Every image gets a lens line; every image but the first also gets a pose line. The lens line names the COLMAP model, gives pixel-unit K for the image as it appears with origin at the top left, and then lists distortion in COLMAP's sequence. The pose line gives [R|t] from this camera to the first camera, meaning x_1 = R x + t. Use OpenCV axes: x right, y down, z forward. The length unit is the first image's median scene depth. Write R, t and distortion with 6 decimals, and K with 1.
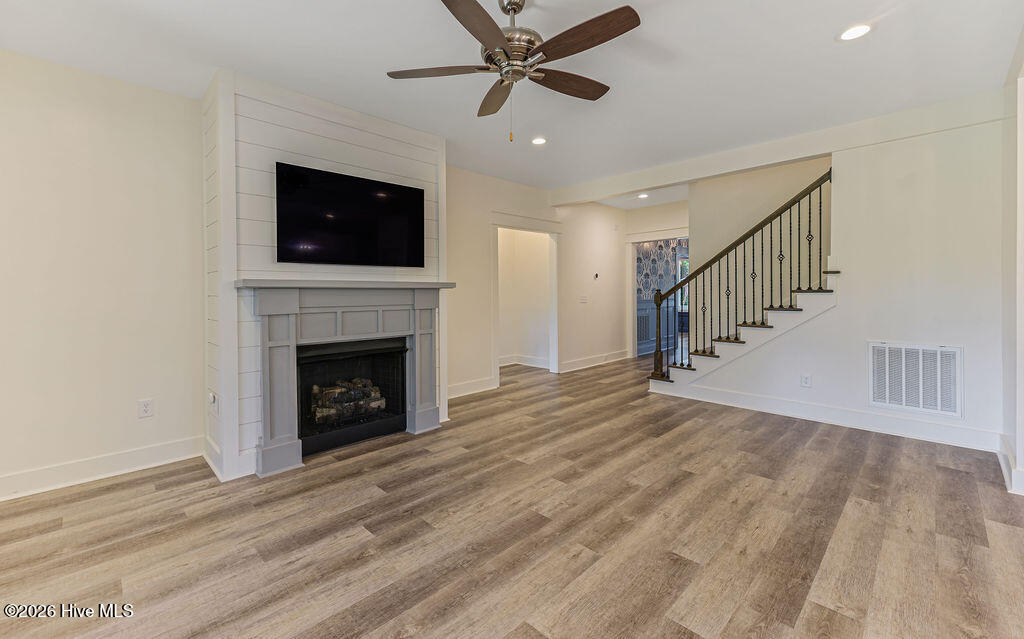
lens RADIAL K [[422.9, 0, 508.4], [0, 422.9, 290.6], [0, 0, 1]] dist [-0.002692, -0.000265]
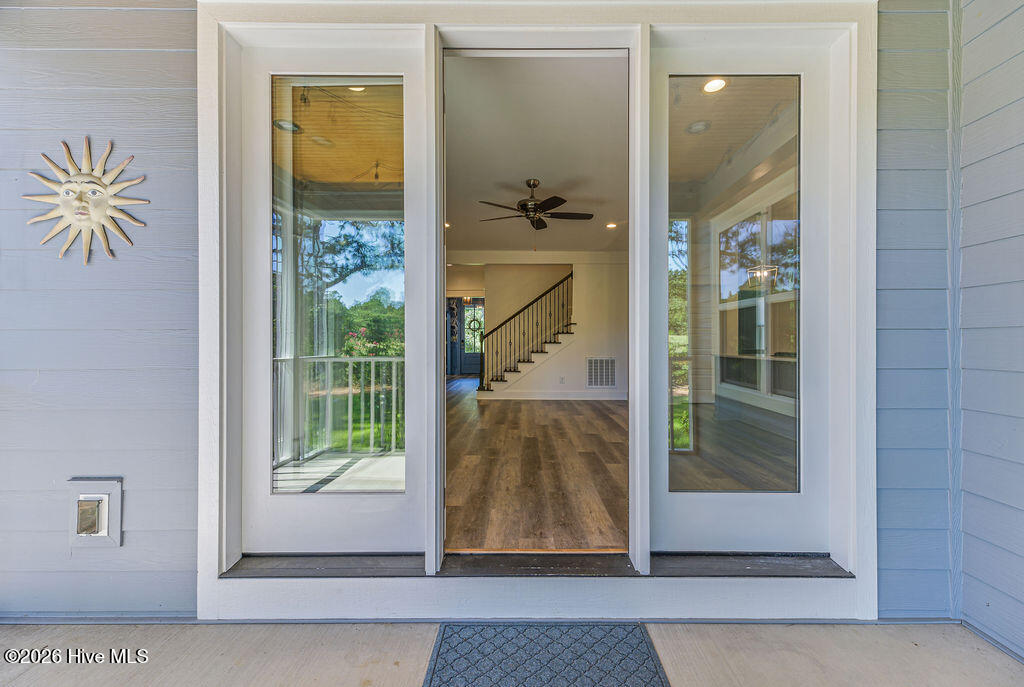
lens RADIAL K [[426.4, 0, 514.8], [0, 426.4, 340.6], [0, 0, 1]] dist [-0.000376, -0.000062]
pose [[0.708631, 0.010064, 0.705508, -0.827086], [-0.005915, 0.999948, -0.008323, 0.054170], [-0.705555, 0.001725, 0.708654, -0.226146]]
